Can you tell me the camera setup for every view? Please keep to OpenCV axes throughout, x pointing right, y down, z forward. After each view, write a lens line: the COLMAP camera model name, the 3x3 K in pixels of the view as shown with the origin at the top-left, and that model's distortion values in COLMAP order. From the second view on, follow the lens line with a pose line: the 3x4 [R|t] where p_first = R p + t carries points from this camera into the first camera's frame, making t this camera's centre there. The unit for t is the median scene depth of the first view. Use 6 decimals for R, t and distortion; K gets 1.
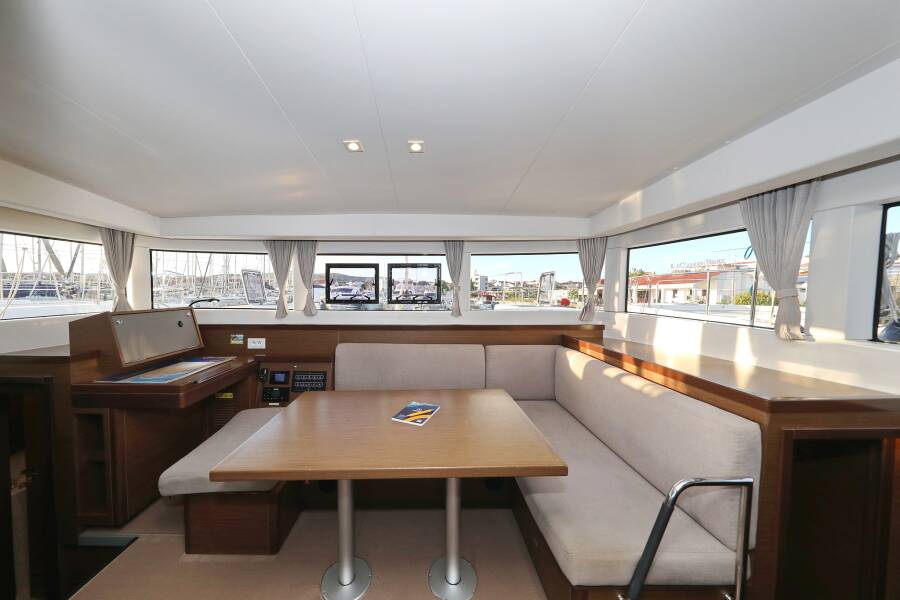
lens RADIAL K [[297.6, 0, 432.3], [0, 297.6, 307.8], [0, 0, 1]] dist [-0.000932, -0.000068]
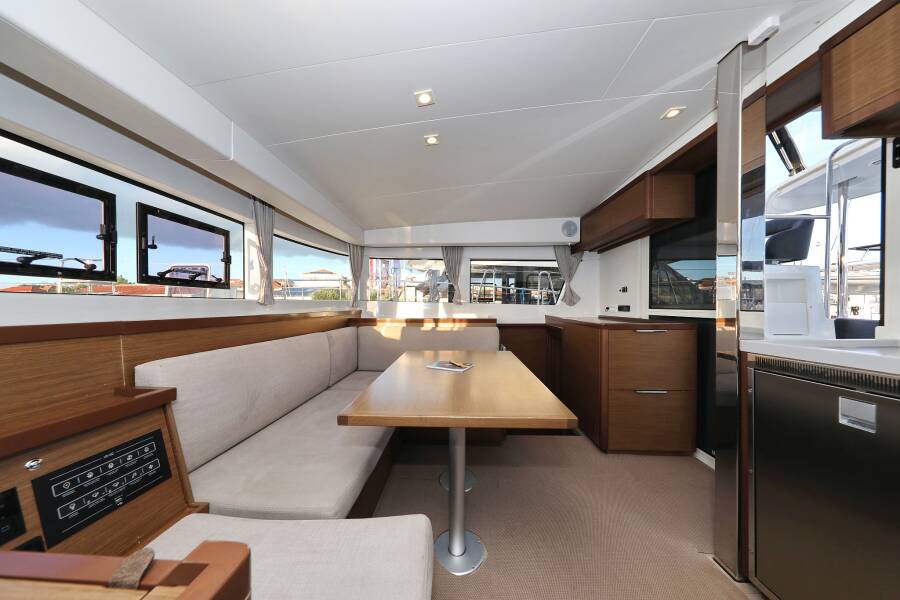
lens RADIAL K [[285.5, 0, 452.6], [0, 285.5, 306.9], [0, 0, 1]] dist [0.003997, -0.001408]
pose [[0.007330, -0.007038, 0.999948, -0.702323], [0.046639, 0.998889, 0.006688, 0.057294], [-0.998885, 0.046588, 0.007650, 0.549873]]
